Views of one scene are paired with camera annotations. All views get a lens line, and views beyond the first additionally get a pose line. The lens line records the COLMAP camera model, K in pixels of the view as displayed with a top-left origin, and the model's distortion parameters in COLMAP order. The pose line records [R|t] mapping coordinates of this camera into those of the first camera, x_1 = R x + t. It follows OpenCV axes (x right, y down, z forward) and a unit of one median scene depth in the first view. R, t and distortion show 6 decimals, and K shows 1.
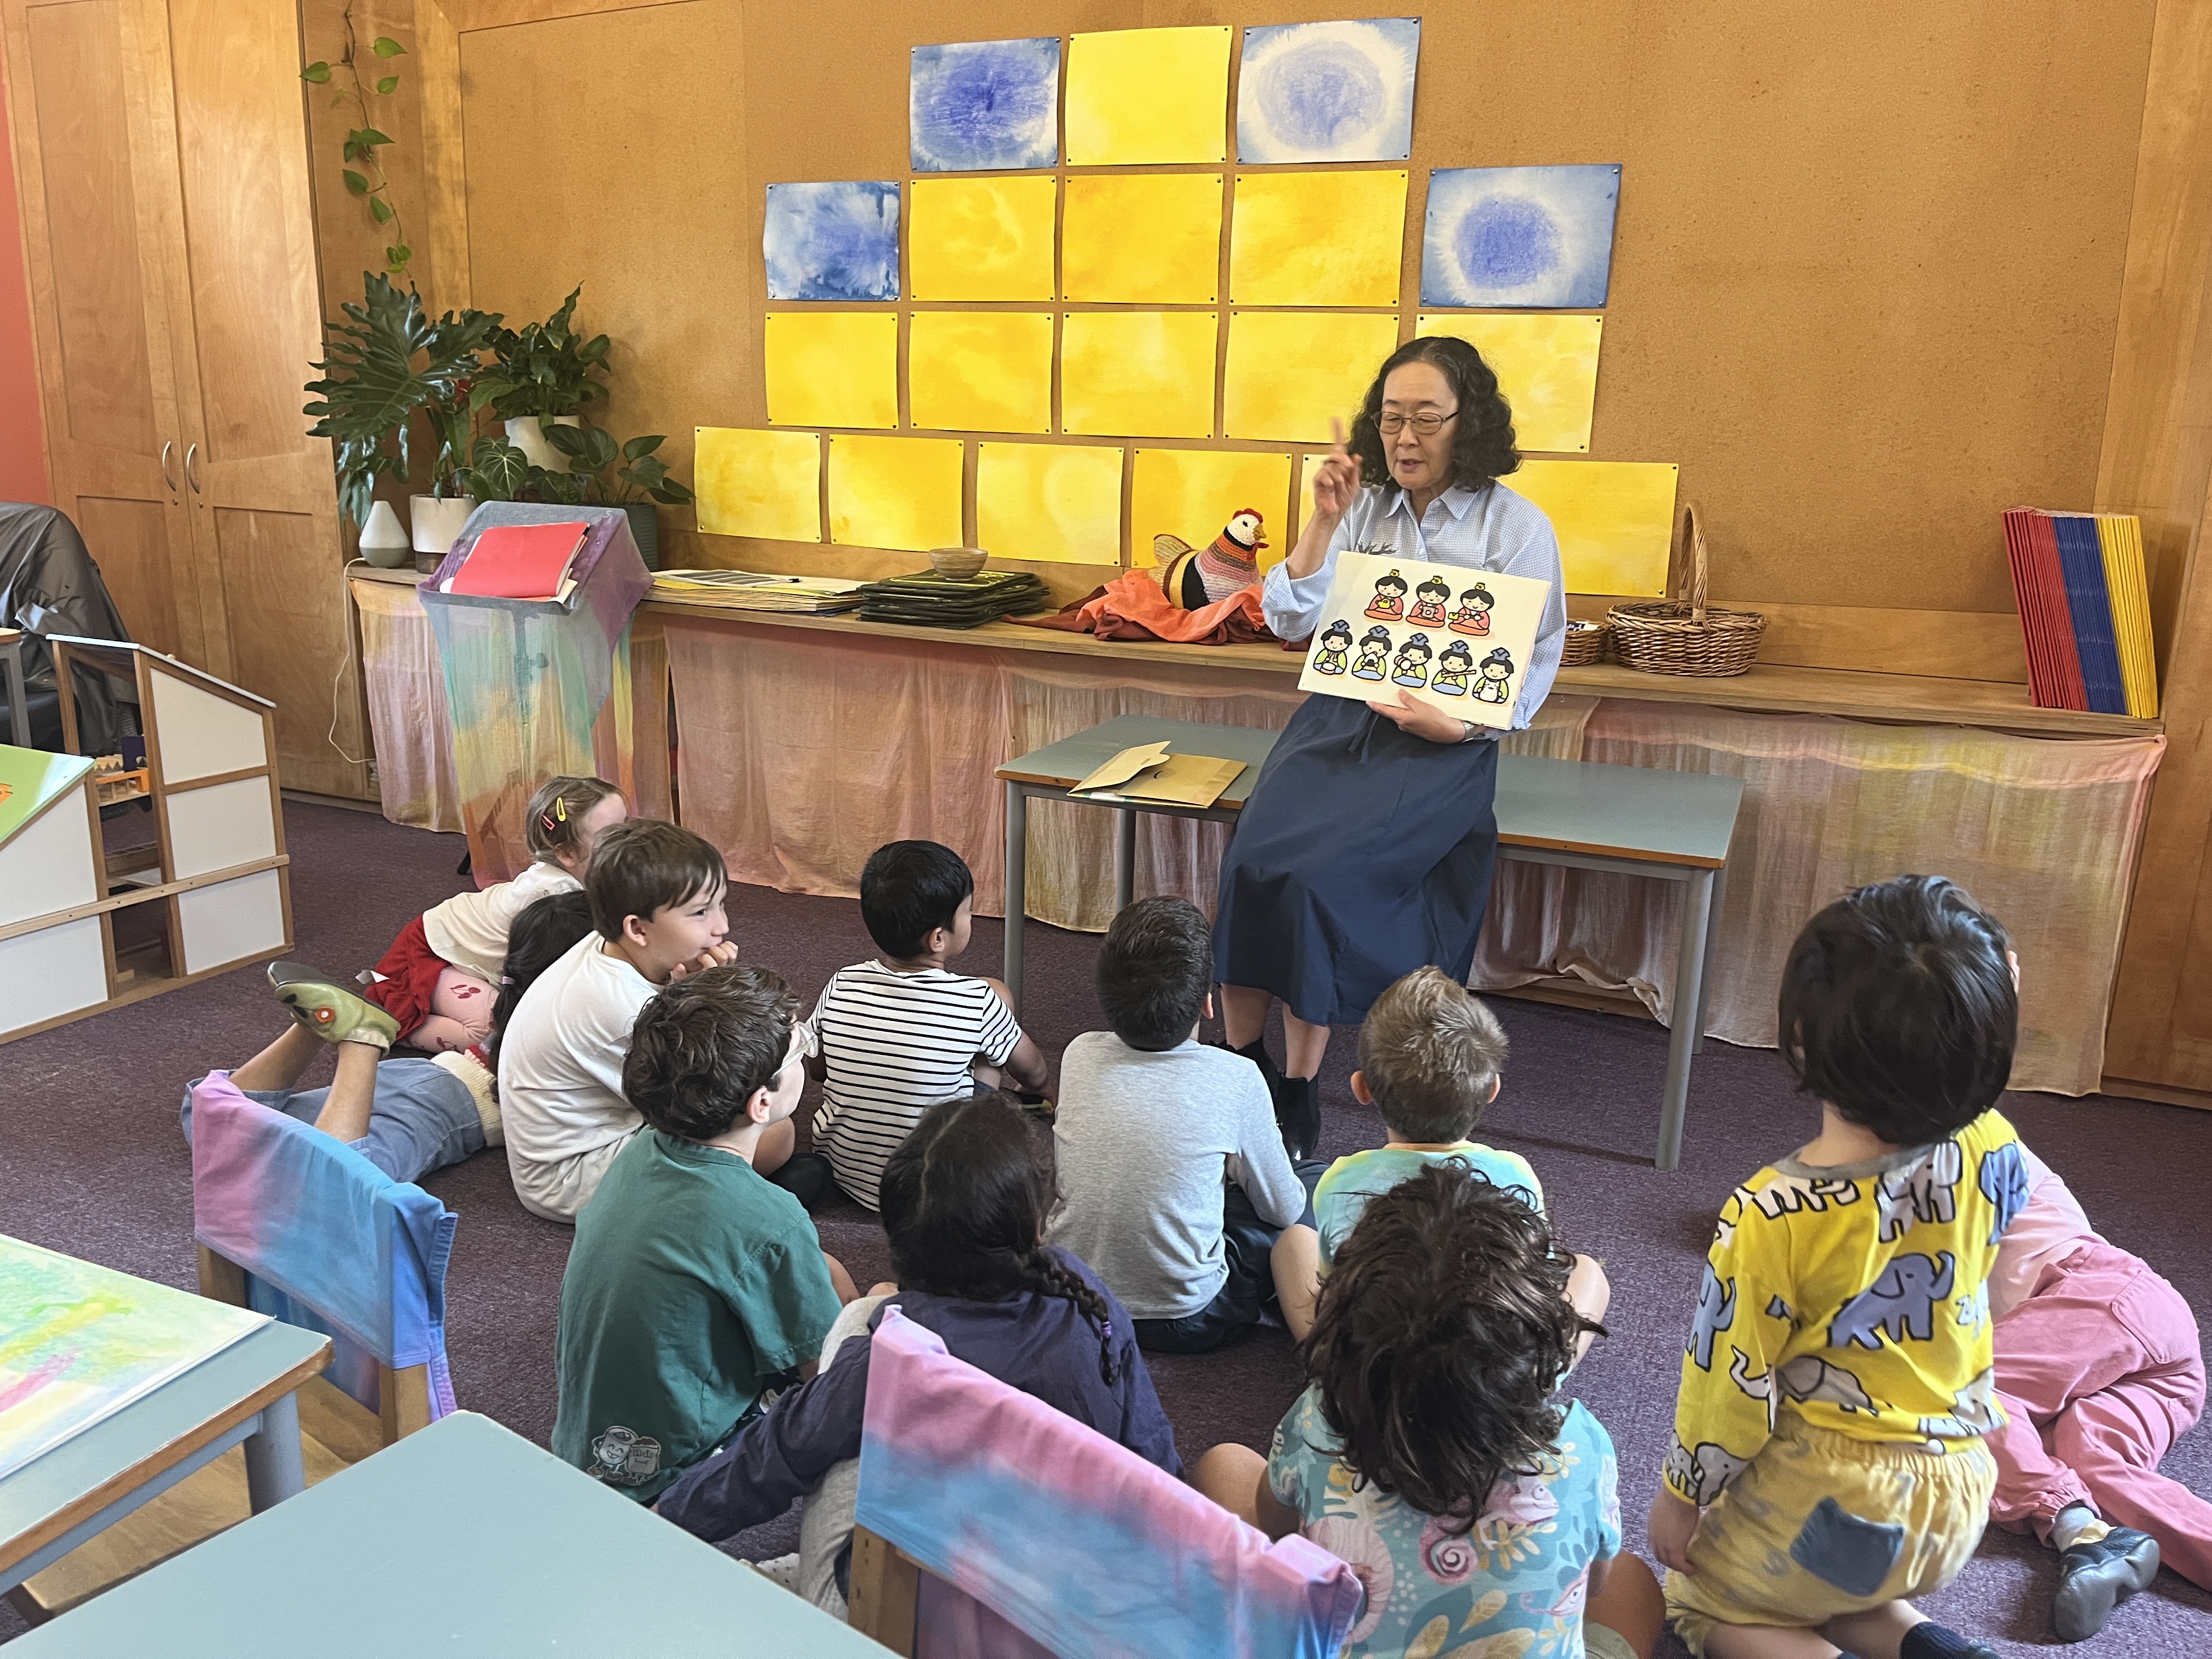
lens RADIAL K [[1640.9, 0, 1066.8], [0, 1640.9, 825.1], [0, 0, 1]] dist [0.054946, -0.071104]
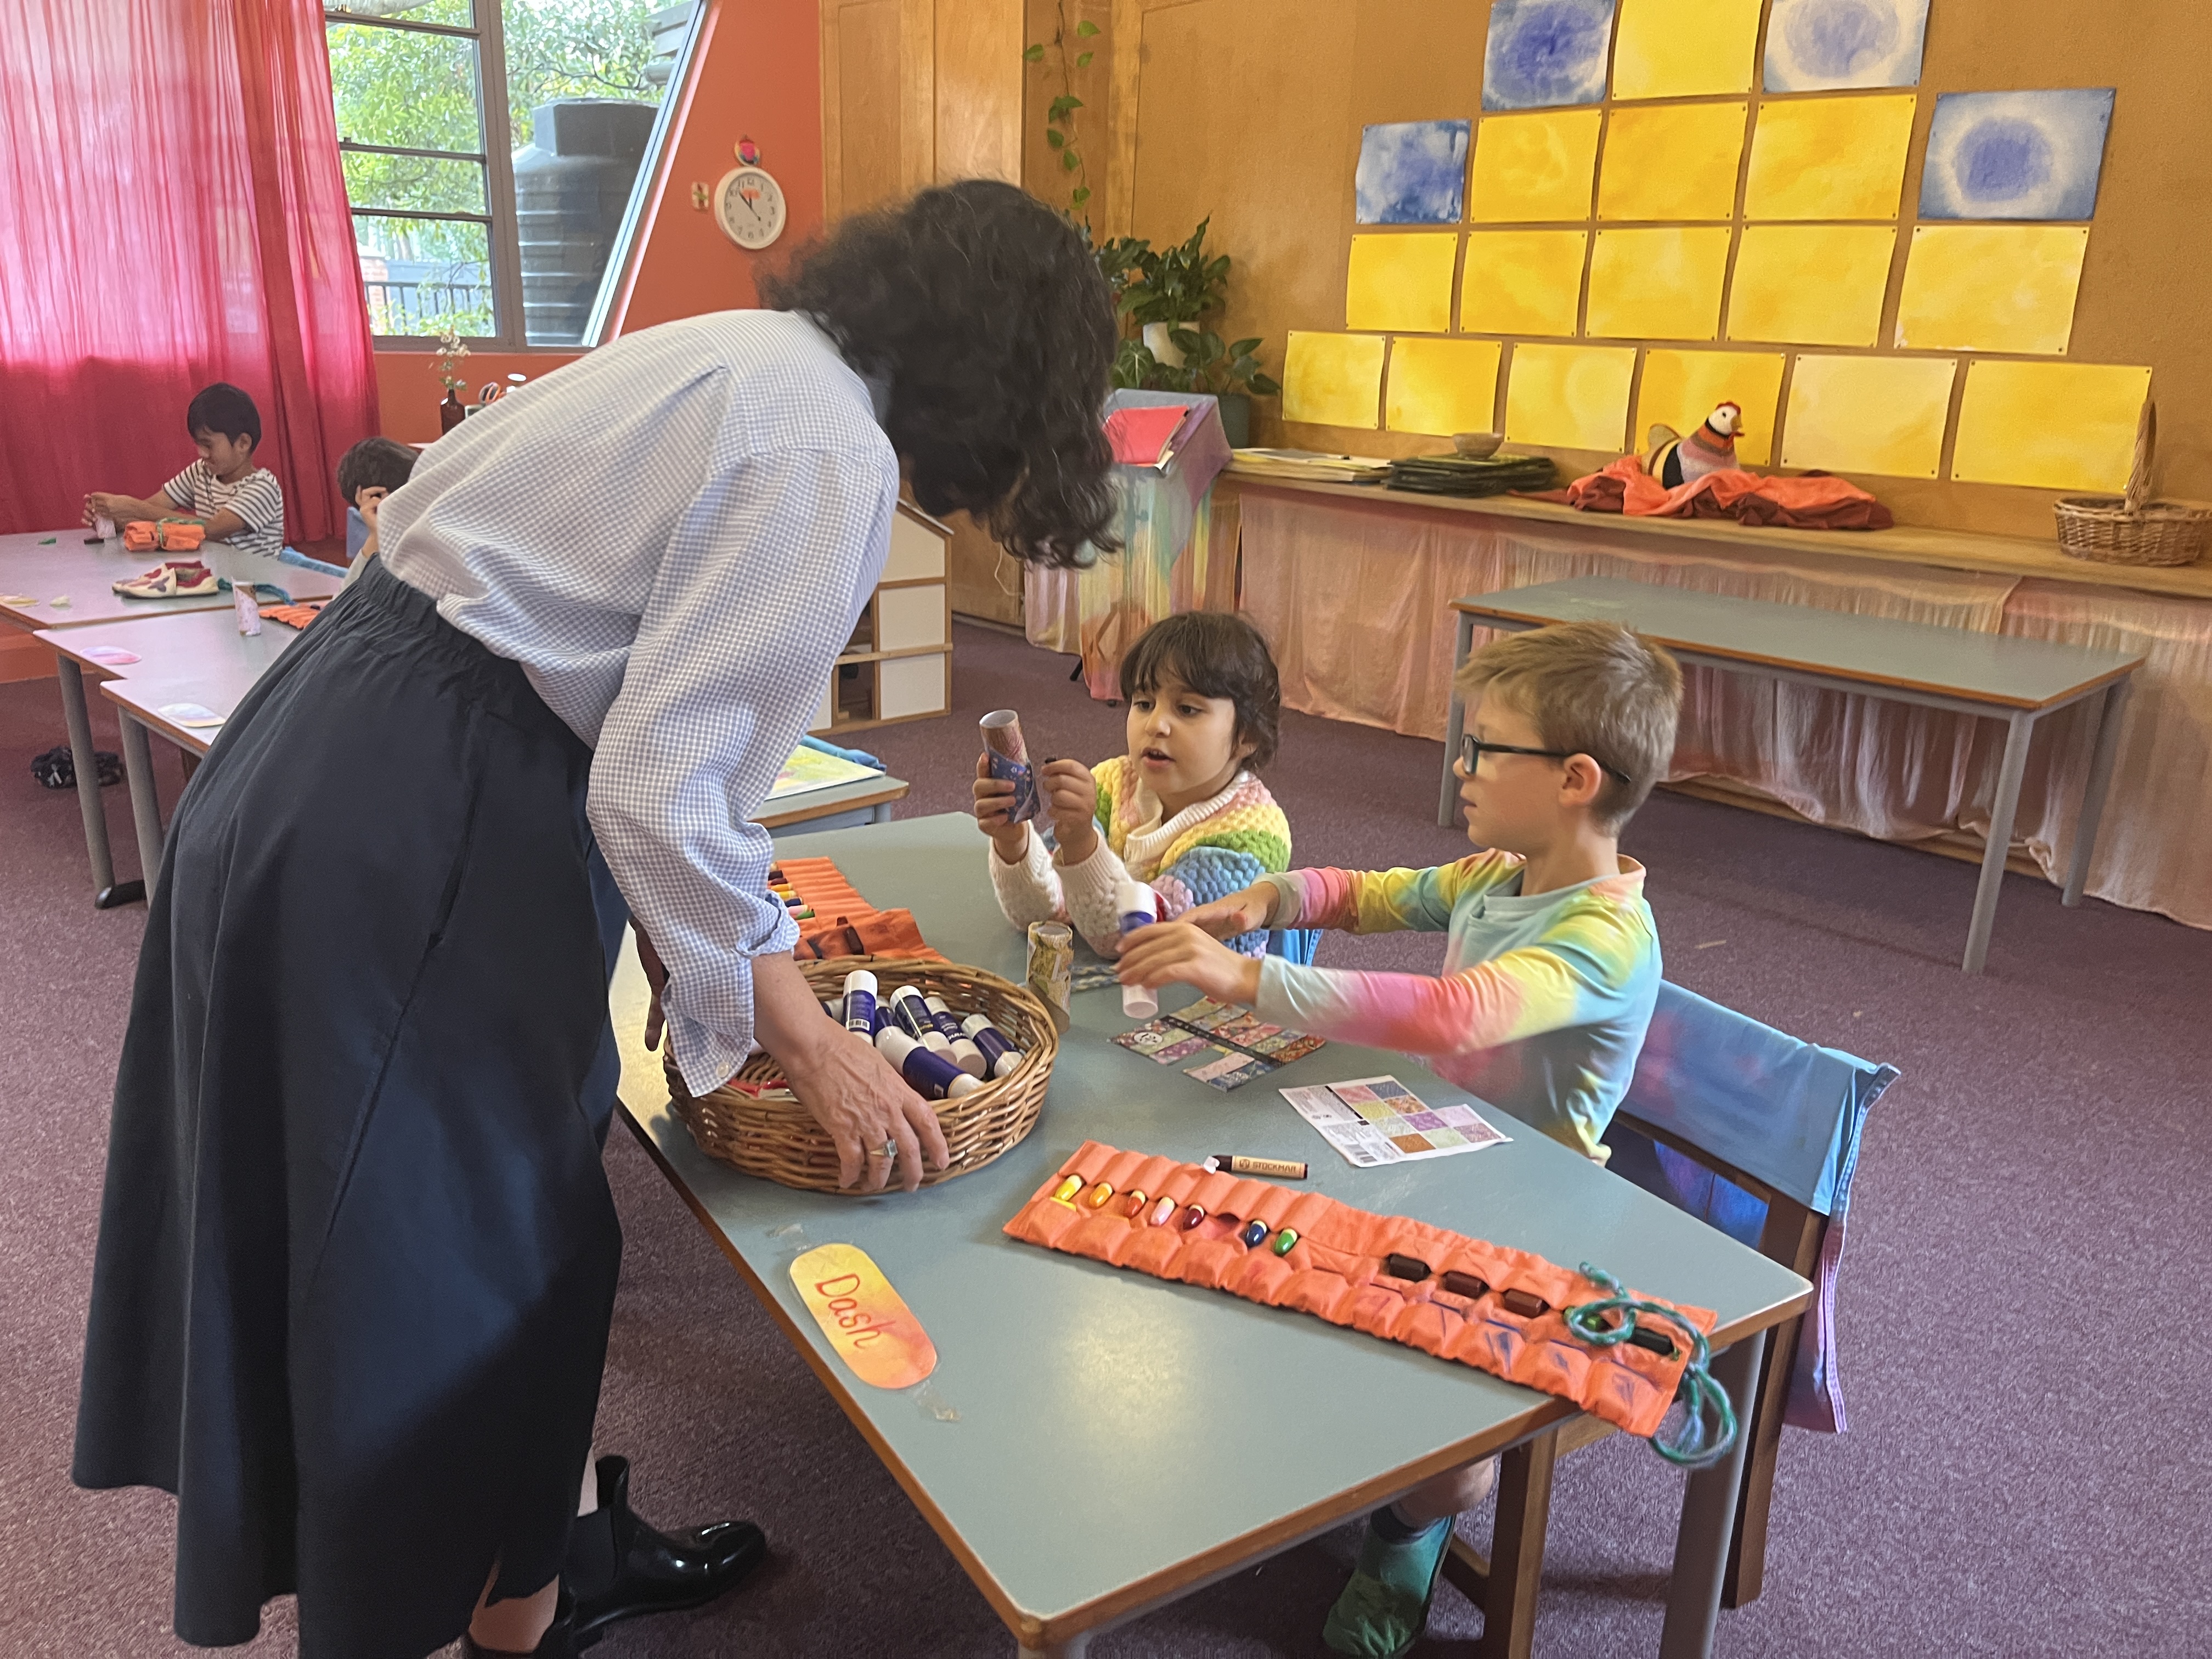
lens RADIAL K [[1640.9, 0, 1066.8], [0, 1640.9, 825.1], [0, 0, 1]] dist [0.054946, -0.071104]
pose [[0.919517, 0.119118, -0.374566, 0.138219], [-0.102417, 0.992664, 0.064262, 0.065532], [0.379473, -0.020728, 0.924971, -0.217630]]
